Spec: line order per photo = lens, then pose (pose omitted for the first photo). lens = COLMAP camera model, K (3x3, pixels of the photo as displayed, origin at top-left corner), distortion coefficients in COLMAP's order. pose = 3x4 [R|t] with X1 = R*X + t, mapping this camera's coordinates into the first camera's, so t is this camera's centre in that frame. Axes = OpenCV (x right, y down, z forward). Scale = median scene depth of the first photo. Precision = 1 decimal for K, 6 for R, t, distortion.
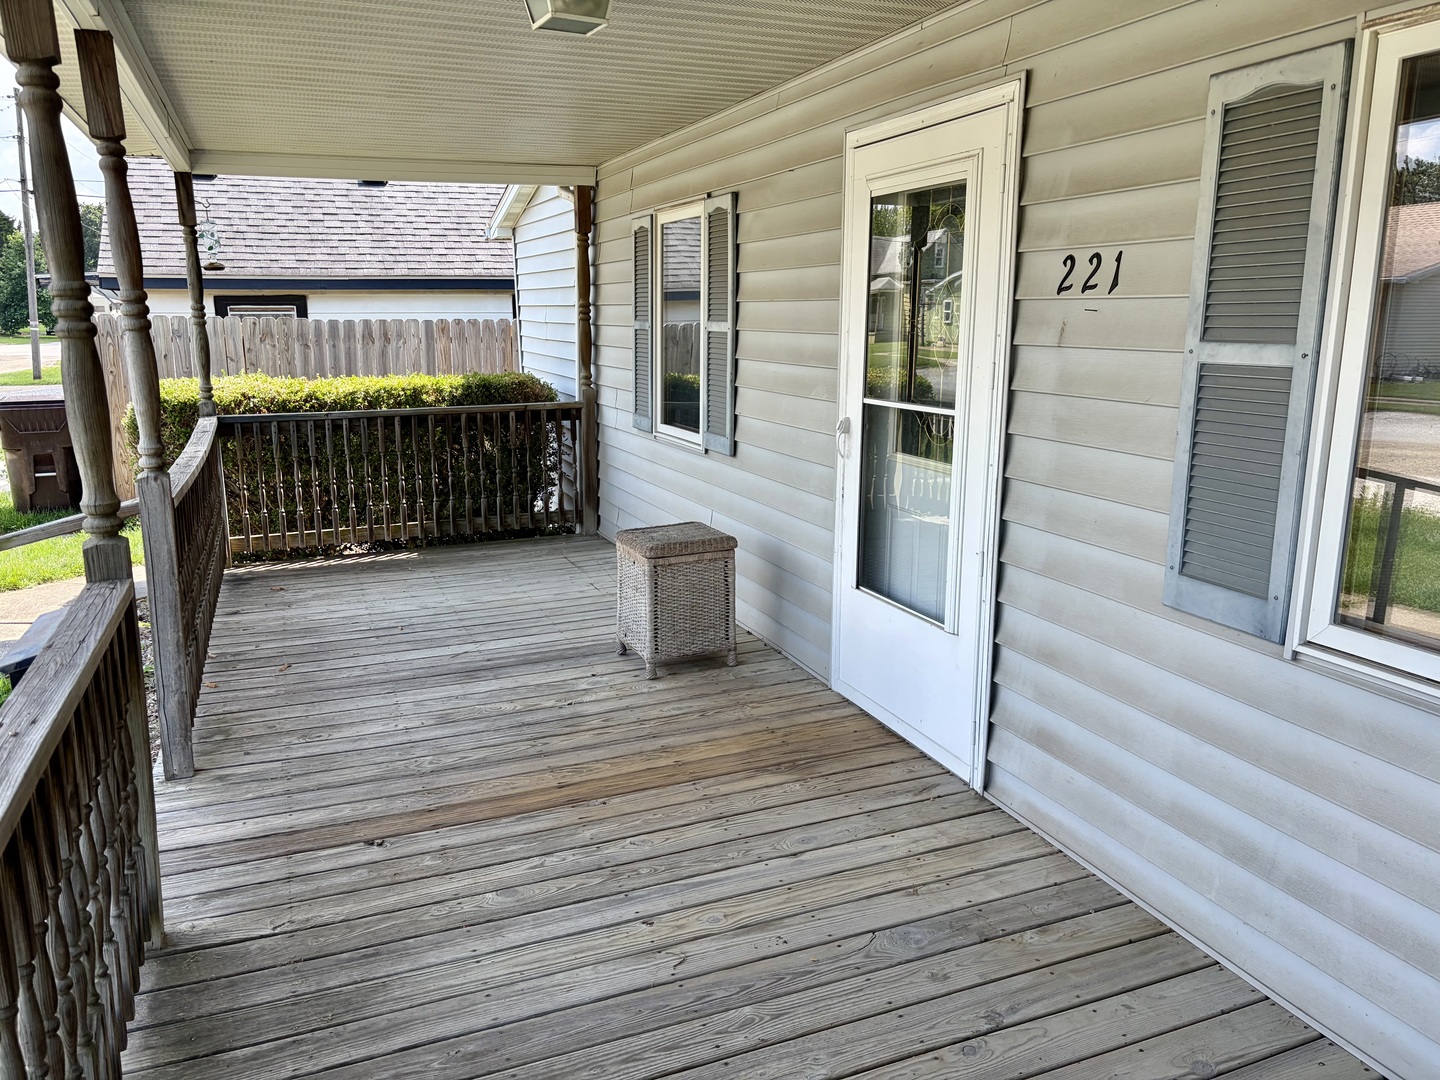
lens RADIAL K [[1090.2, 0, 727.1], [0, 1090.2, 553.7], [0, 0, 1]] dist [0.036203, -0.042541]
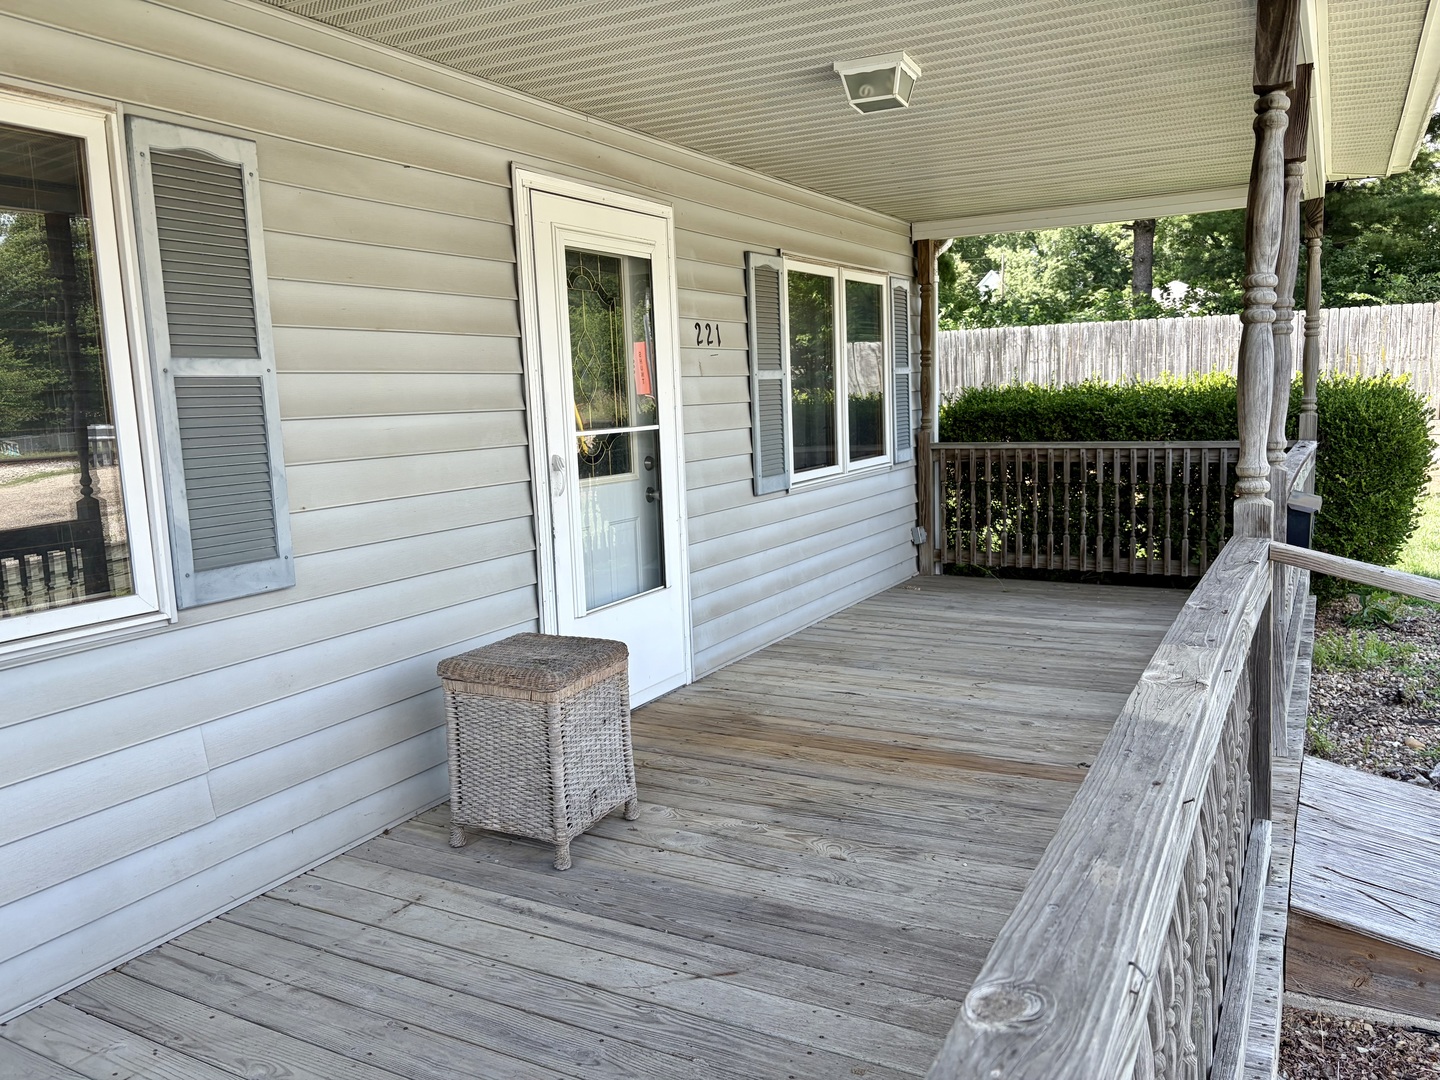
lens RADIAL K [[1090.2, 0, 723.5], [0, 1090.2, 526.7], [0, 0, 1]] dist [0.036203, -0.042541]
pose [[-0.636562, -0.097863, 0.764991, -0.864184], [0.176399, 0.947147, 0.267950, -0.348229], [-0.750781, 0.305510, -0.585655, 1.704872]]
